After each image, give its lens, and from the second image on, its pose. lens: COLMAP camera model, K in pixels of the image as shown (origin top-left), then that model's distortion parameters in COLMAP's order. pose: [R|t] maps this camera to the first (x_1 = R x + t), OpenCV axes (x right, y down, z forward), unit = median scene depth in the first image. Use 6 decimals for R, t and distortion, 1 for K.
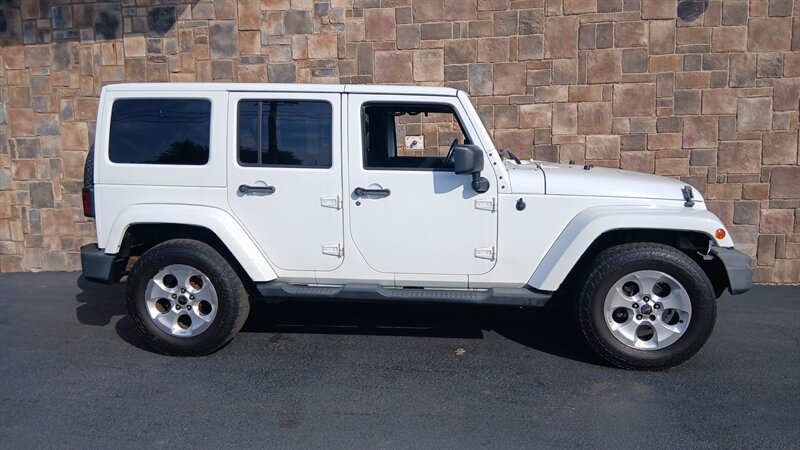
lens RADIAL K [[603.7, 0, 399.8], [0, 603.7, 224.2], [0, 0, 1]] dist [0.109296, -0.194302]
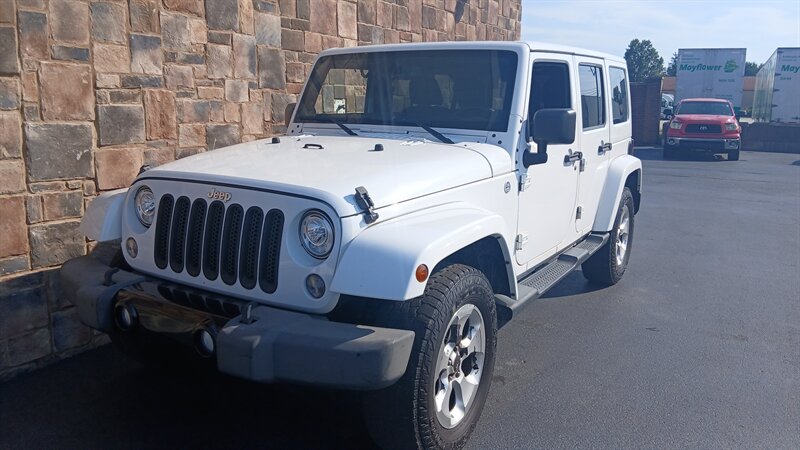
lens RADIAL K [[603.7, 0, 398.4], [0, 603.7, 224.4], [0, 0, 1]] dist [0.109296, -0.194302]
pose [[0.366845, -0.164983, 0.915536, -0.821454], [0.117092, 0.984510, 0.130495, -0.074788], [-0.922884, 0.059330, 0.380481, 0.621848]]
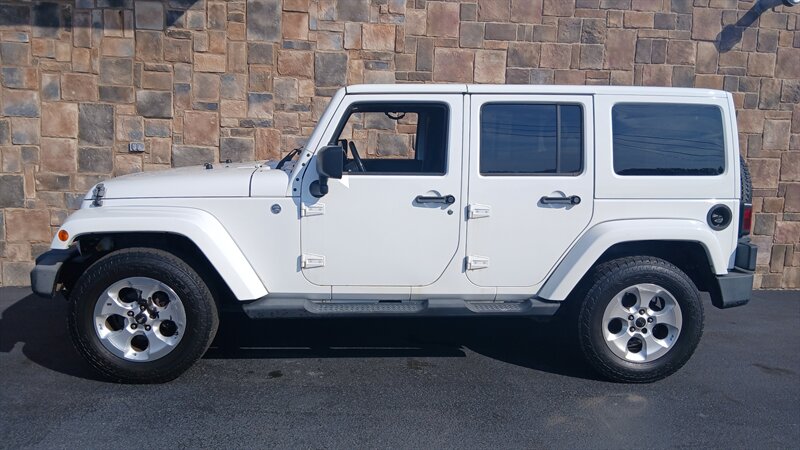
lens RADIAL K [[603.7, 0, 402.3], [0, 603.7, 222.4], [0, 0, 1]] dist [0.109296, -0.194302]
pose [[0.965163, 0.009964, 0.261461, -0.344776], [-0.011152, 0.999933, 0.003059, -0.017152], [-0.261413, -0.005868, 0.965209, 0.109824]]
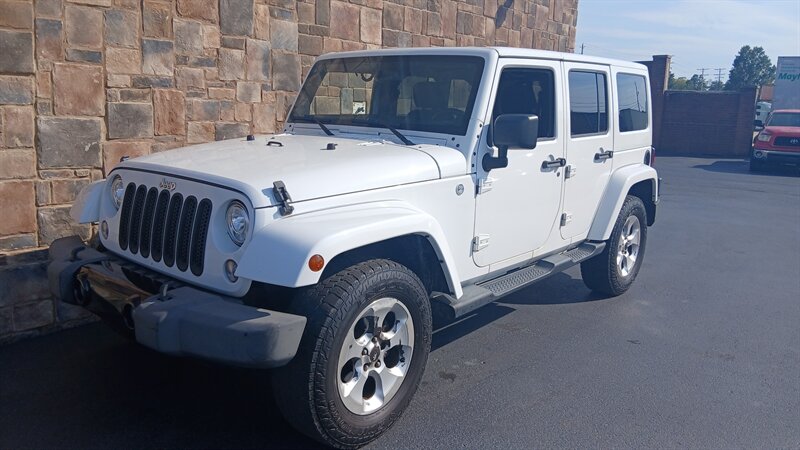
lens RADIAL K [[603.7, 0, 401.4], [0, 603.7, 220.9], [0, 0, 1]] dist [0.109296, -0.194302]
pose [[0.497793, -0.134051, 0.856873, -0.791291], [0.088216, 0.990685, 0.103737, -0.059566], [-0.862798, 0.023951, 0.504982, 0.508459]]
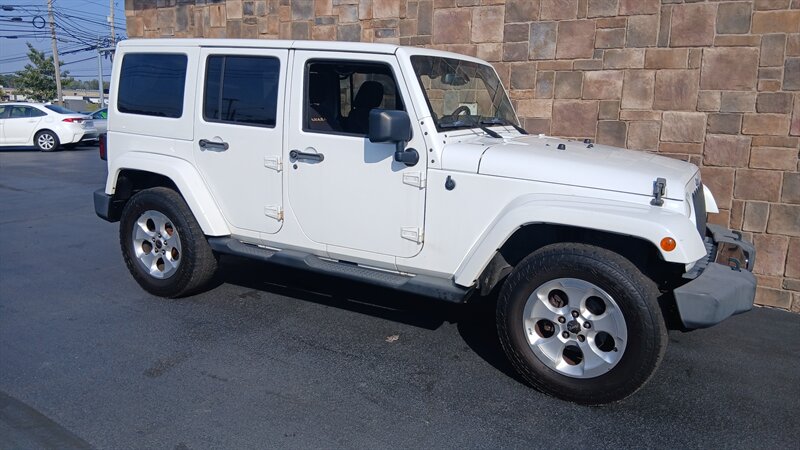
lens RADIAL K [[603.7, 0, 402.3], [0, 603.7, 222.2], [0, 0, 1]] dist [0.109296, -0.194302]
pose [[0.924785, 0.113555, -0.363149, 0.299296], [-0.096434, 0.993215, 0.064996, -0.017682], [0.368066, -0.025088, 0.929461, 0.109436]]
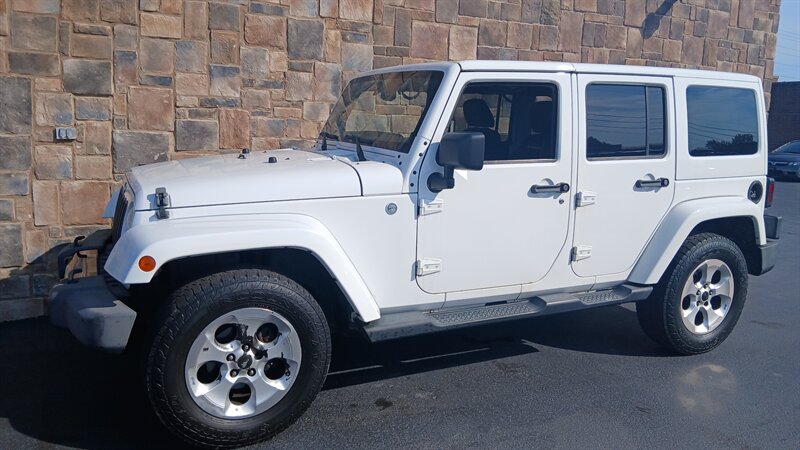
lens RADIAL K [[603.7, 0, 401.6], [0, 603.7, 220.2], [0, 0, 1]] dist [0.109296, -0.194302]
pose [[0.808393, -0.058233, 0.585755, -0.600090], [0.040509, 0.998239, 0.043334, -0.039703], [-0.587247, -0.011303, 0.809329, 0.313409]]
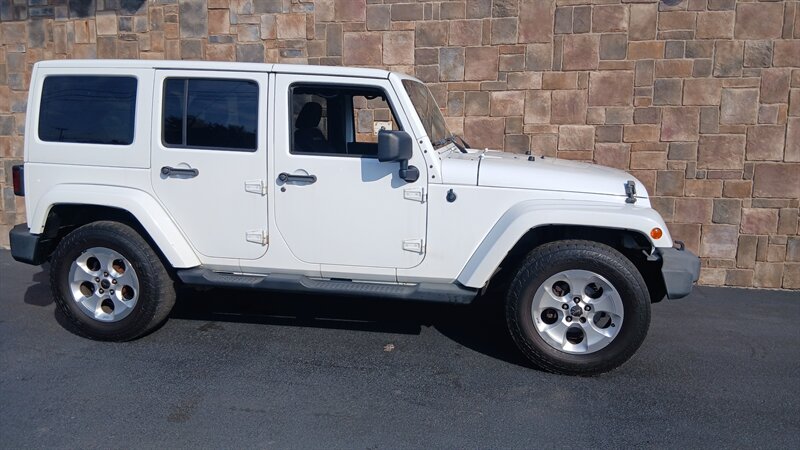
lens RADIAL K [[603.7, 0, 404.6], [0, 603.7, 224.0], [0, 0, 1]] dist [0.109296, -0.194302]
pose [[0.998409, 0.030595, -0.047357, 0.113762], [-0.029571, 0.999317, 0.022165, -0.004749], [0.048003, -0.020729, 0.998632, 0.033980]]
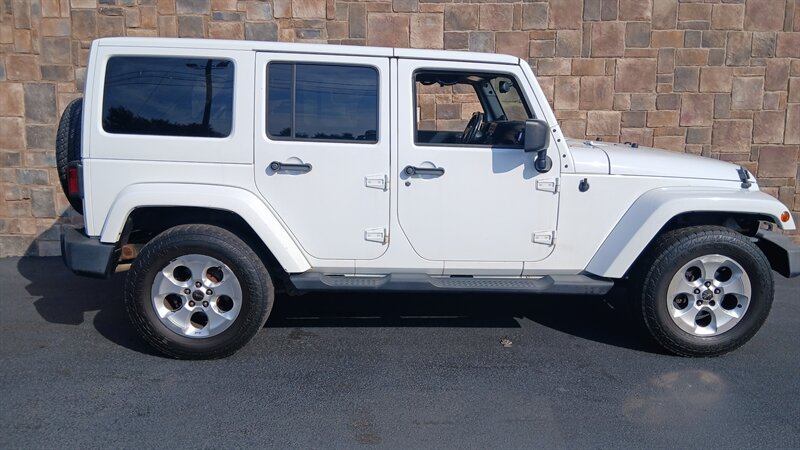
lens RADIAL K [[603.7, 0, 397.7], [0, 603.7, 224.1], [0, 0, 1]] dist [0.109296, -0.194302]
pose [[0.987614, -0.008485, 0.156674, -0.147832], [0.001127, 0.998895, 0.046992, -0.011416], [-0.156899, -0.046233, 0.986532, 0.080142]]
